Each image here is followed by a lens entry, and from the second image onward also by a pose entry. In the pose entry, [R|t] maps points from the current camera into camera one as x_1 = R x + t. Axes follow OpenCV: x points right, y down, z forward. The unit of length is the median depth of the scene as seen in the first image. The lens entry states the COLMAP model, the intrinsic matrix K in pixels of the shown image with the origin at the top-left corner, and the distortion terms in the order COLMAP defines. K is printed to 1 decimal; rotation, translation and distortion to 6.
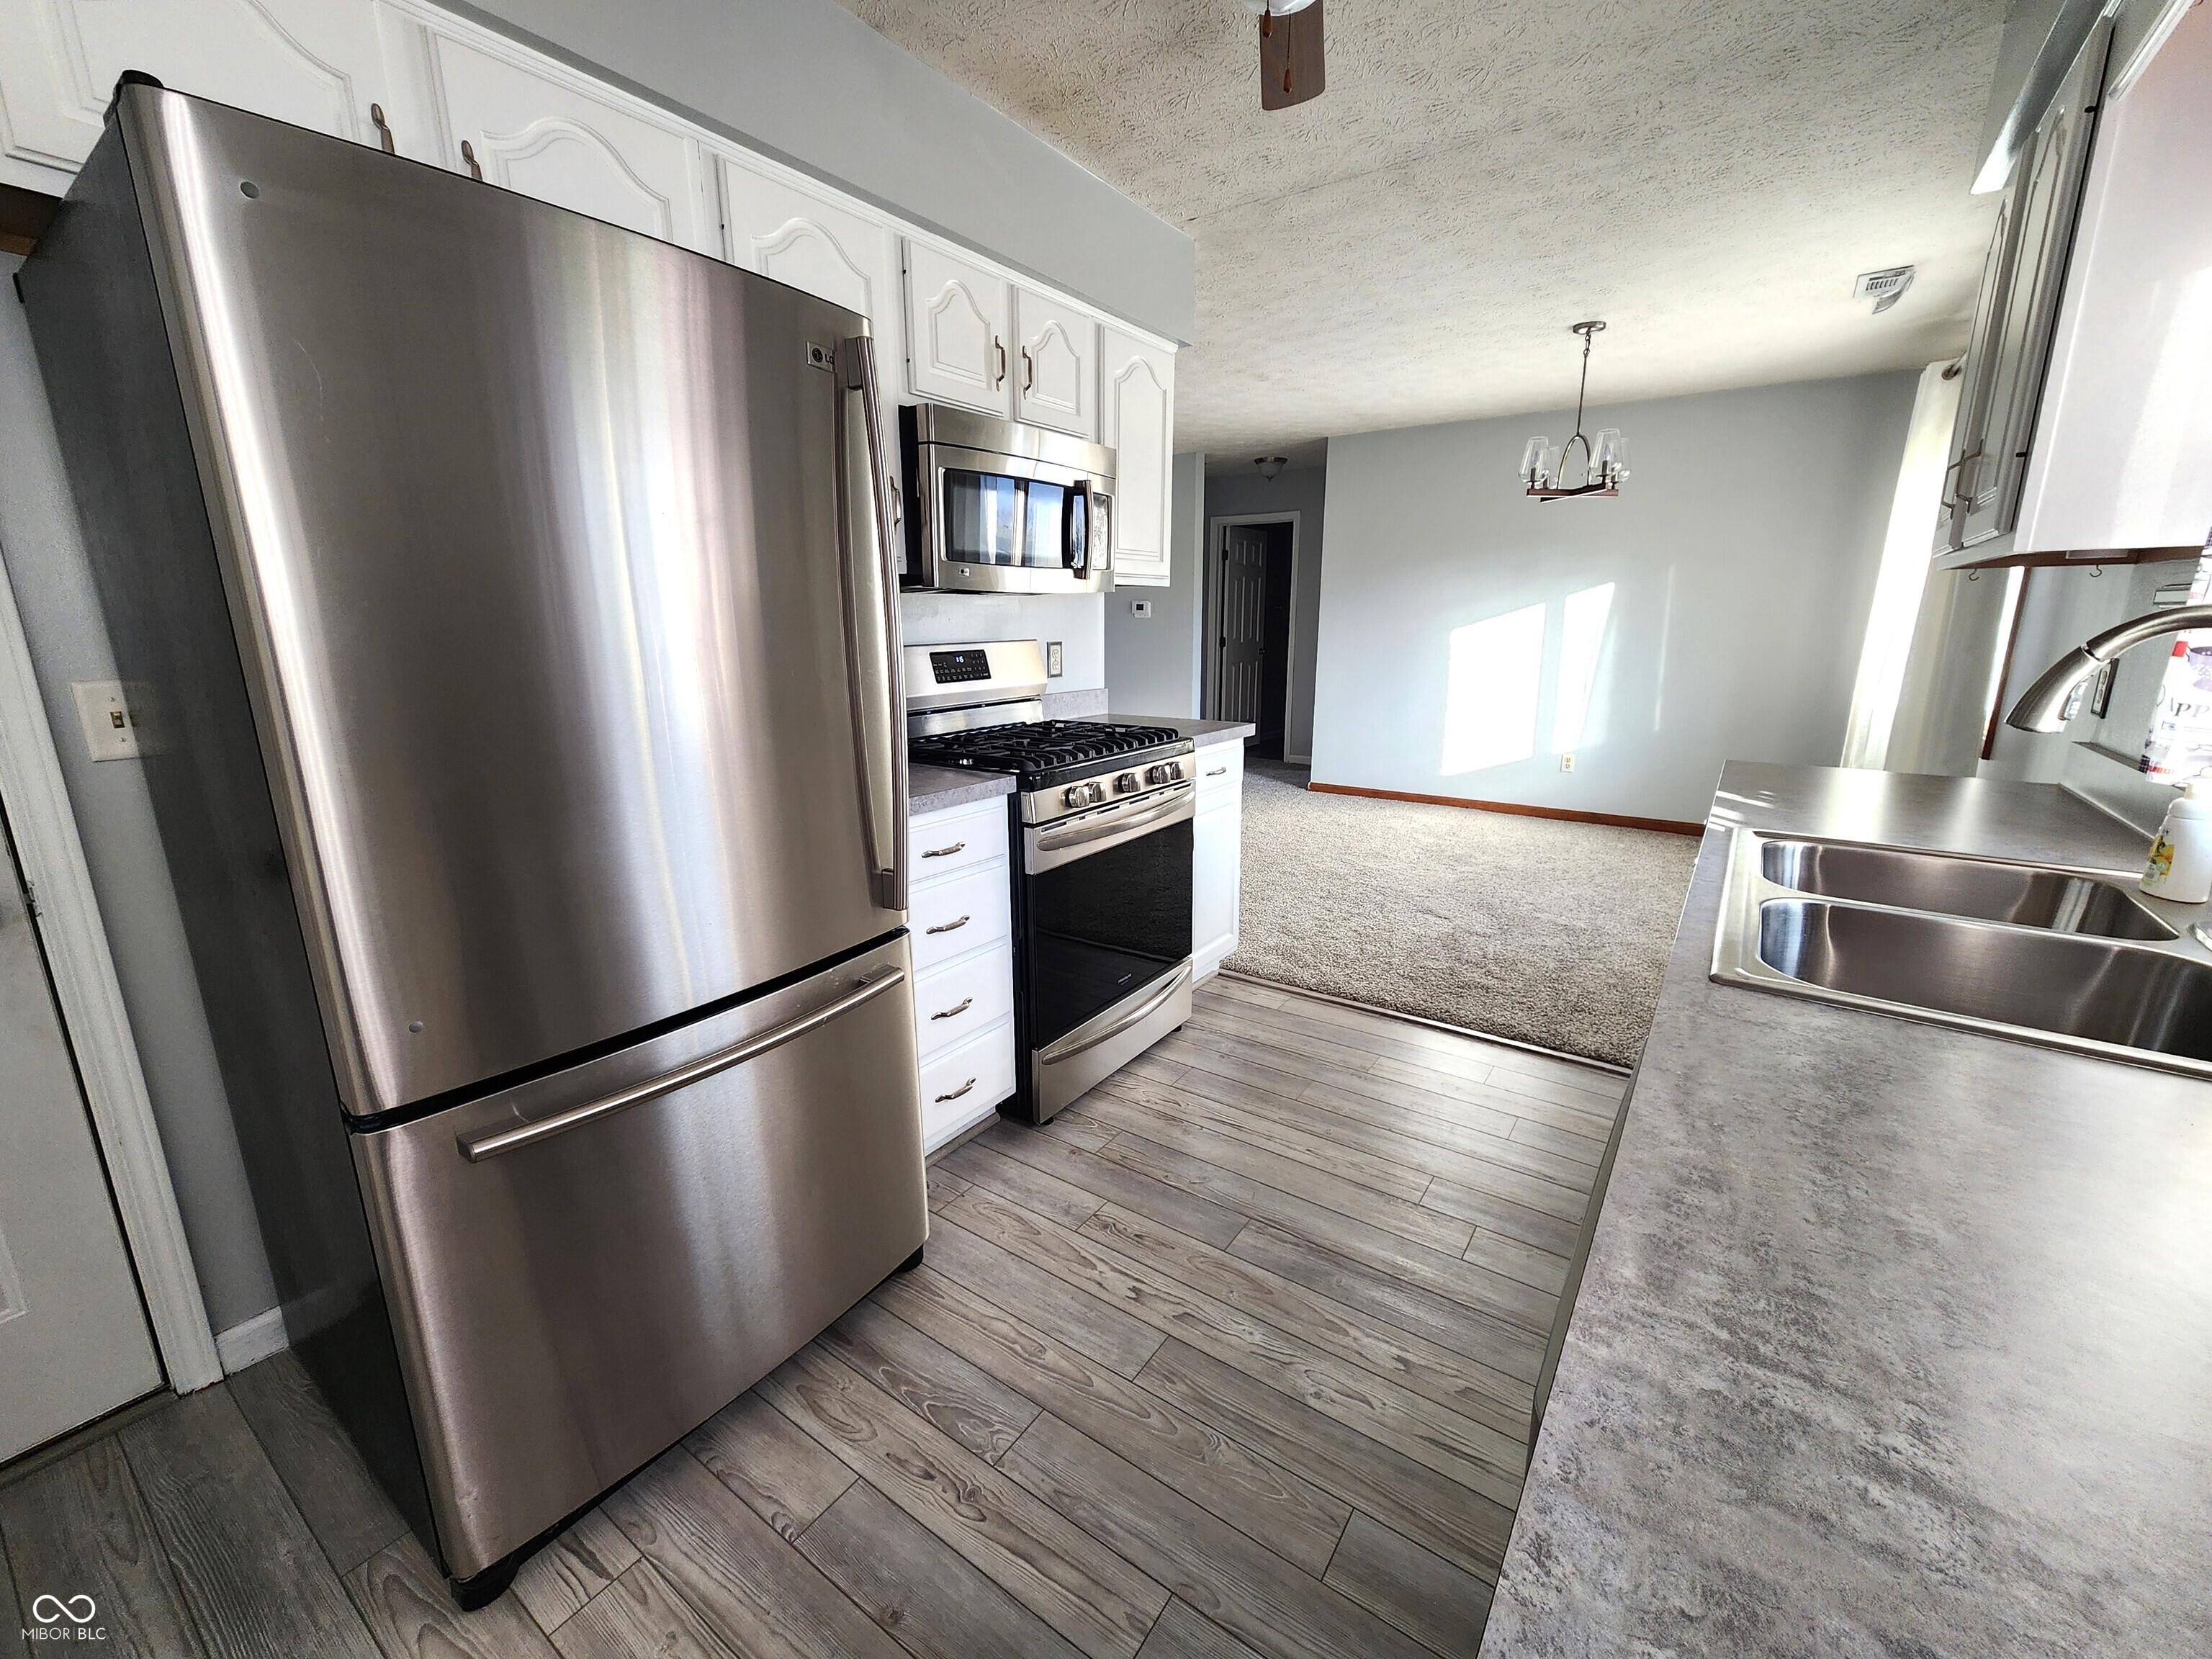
lens RADIAL K [[905.5, 0, 1097.9], [0, 905.5, 829.7], [0, 0, 1]] dist [-0.000114, 0.000757]
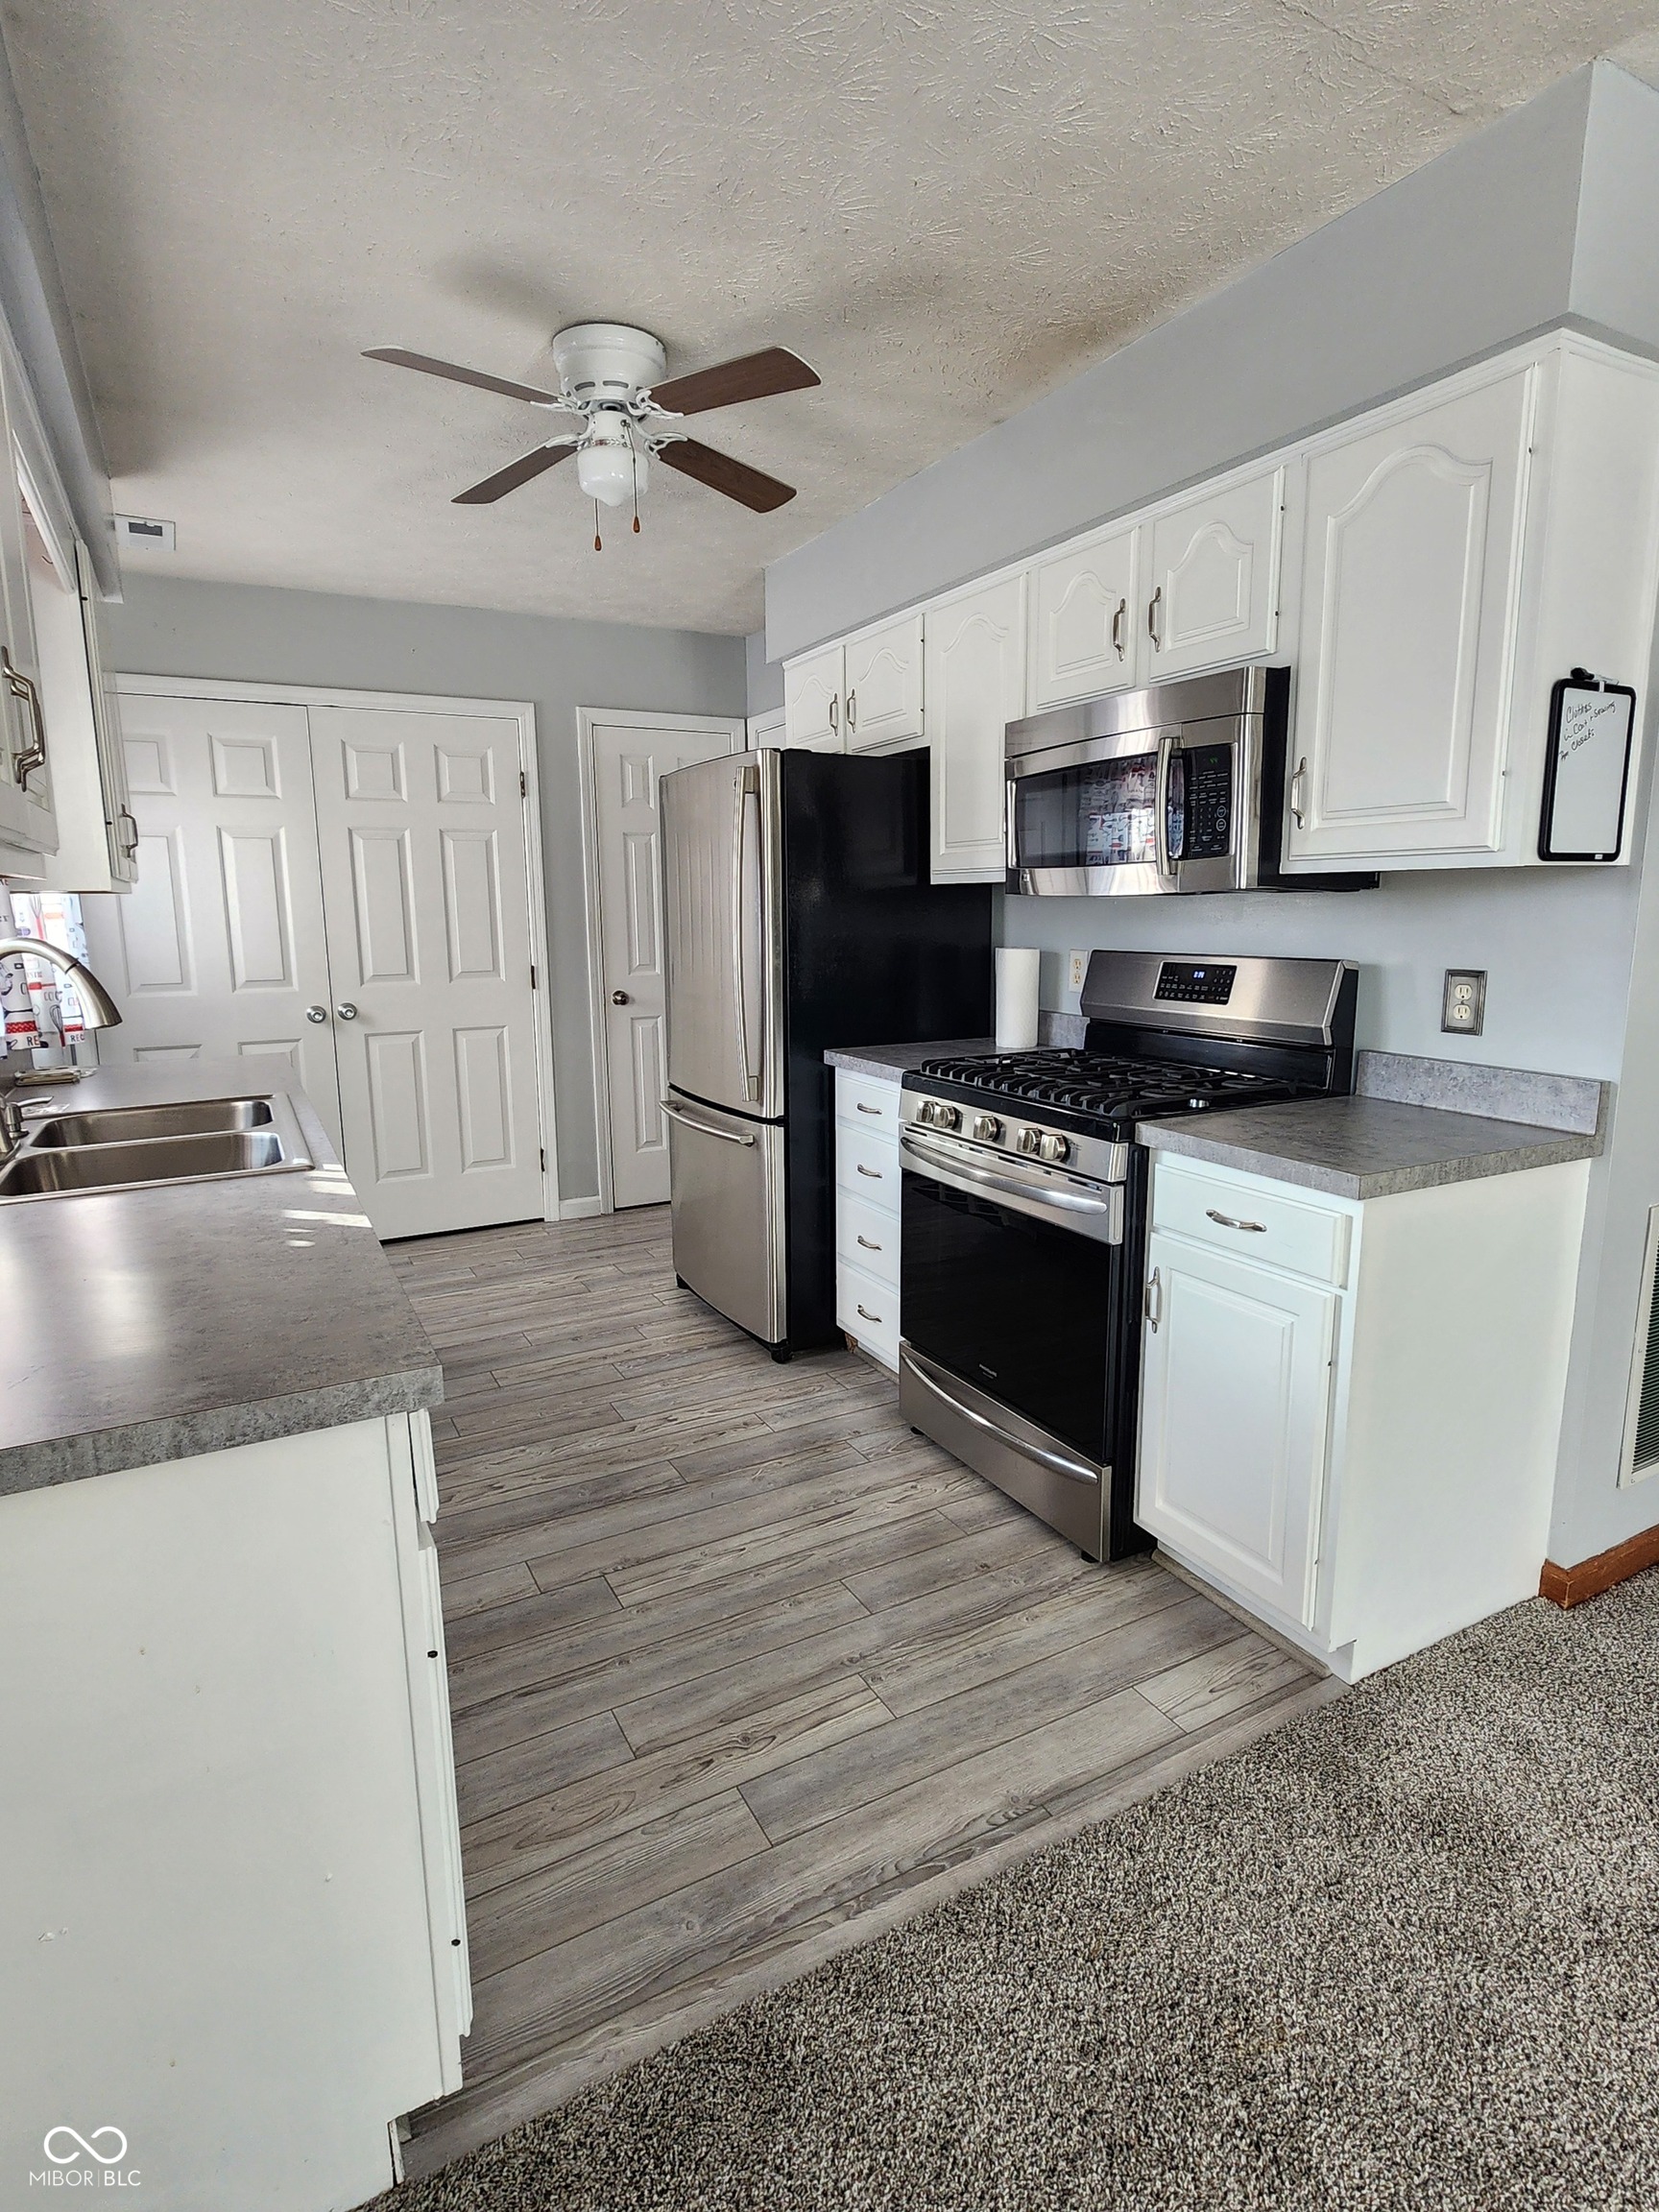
lens RADIAL K [[1124.6, 0, 825.9], [0, 1124.6, 1094.5], [0, 0, 1]] dist [0.000678, 0.000679]
pose [[-0.439040, 0.161509, -0.883832, 1.049468], [-0.193534, 0.943617, 0.268571, -0.344785], [0.877376, 0.288966, -0.383029, 1.330415]]
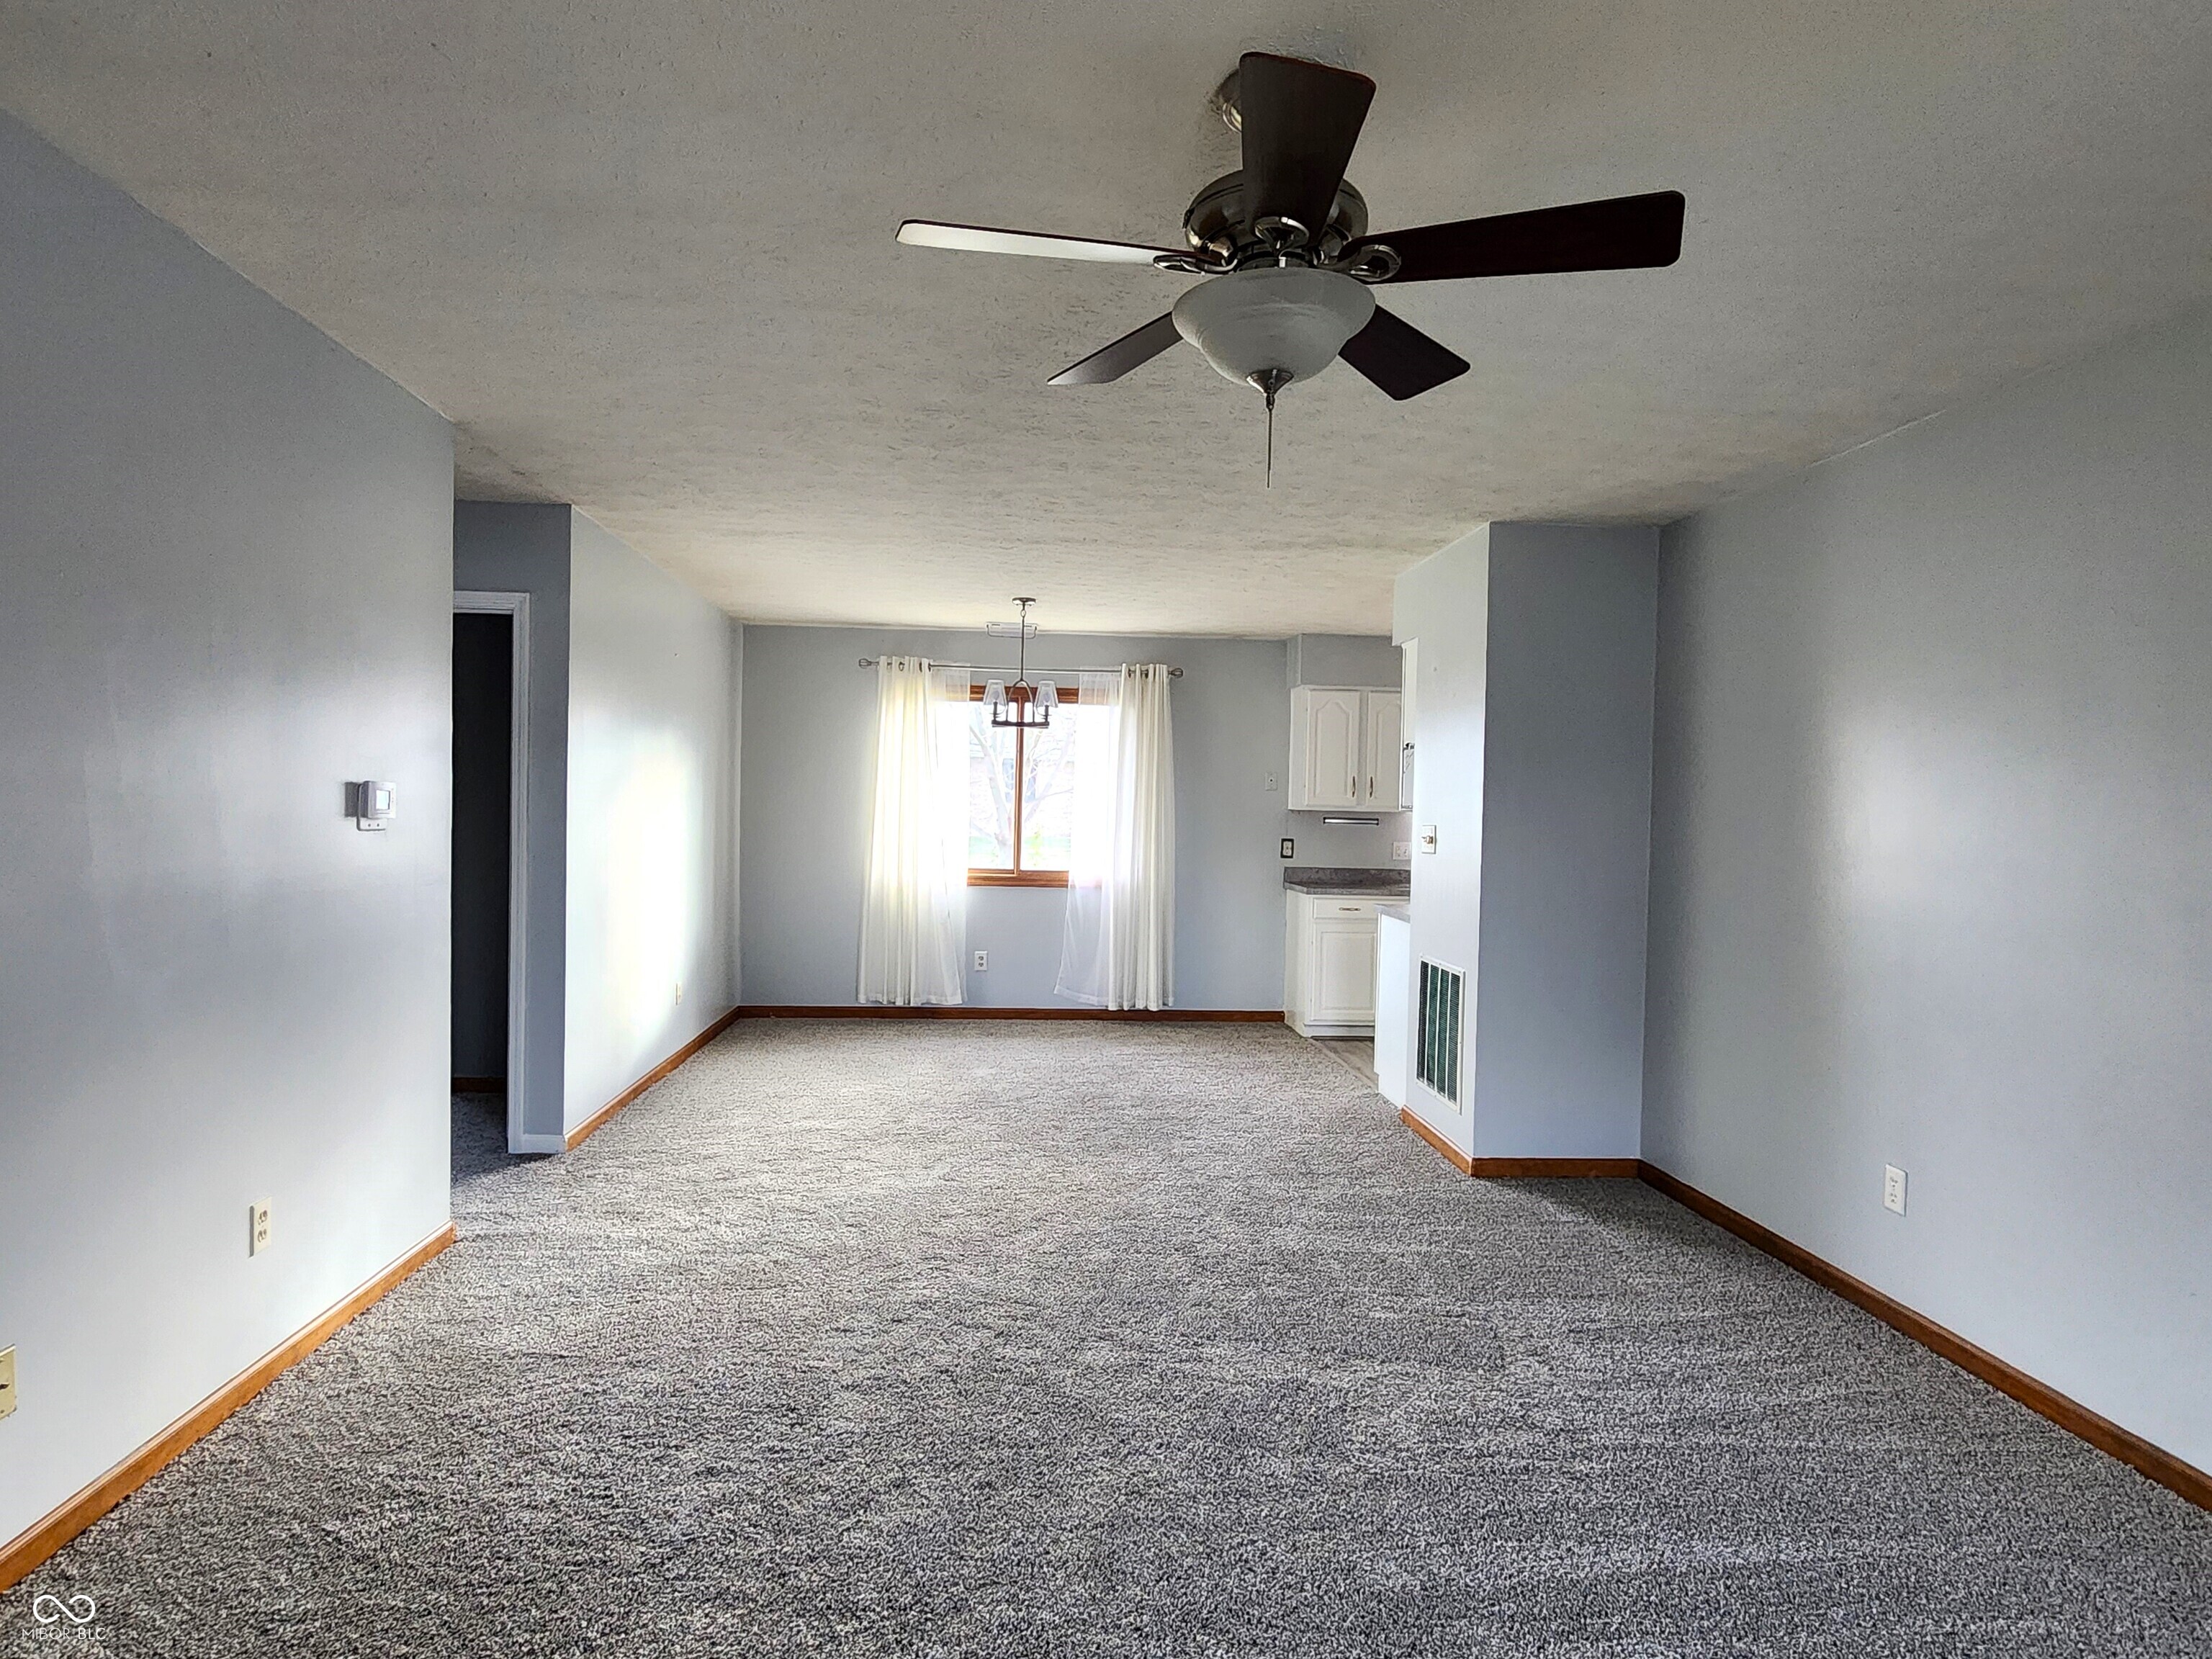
lens RADIAL K [[1293.0, 0, 1097.2], [0, 1293.0, 839.0], [0, 0, 1]] dist [-0.002806, 0.000054]
pose [[-0.638494, -0.027772, 0.769125, -1.533492], [0.157382, 0.973519, 0.165804, -0.856957], [-0.753363, 0.226912, -0.617216, 3.525554]]
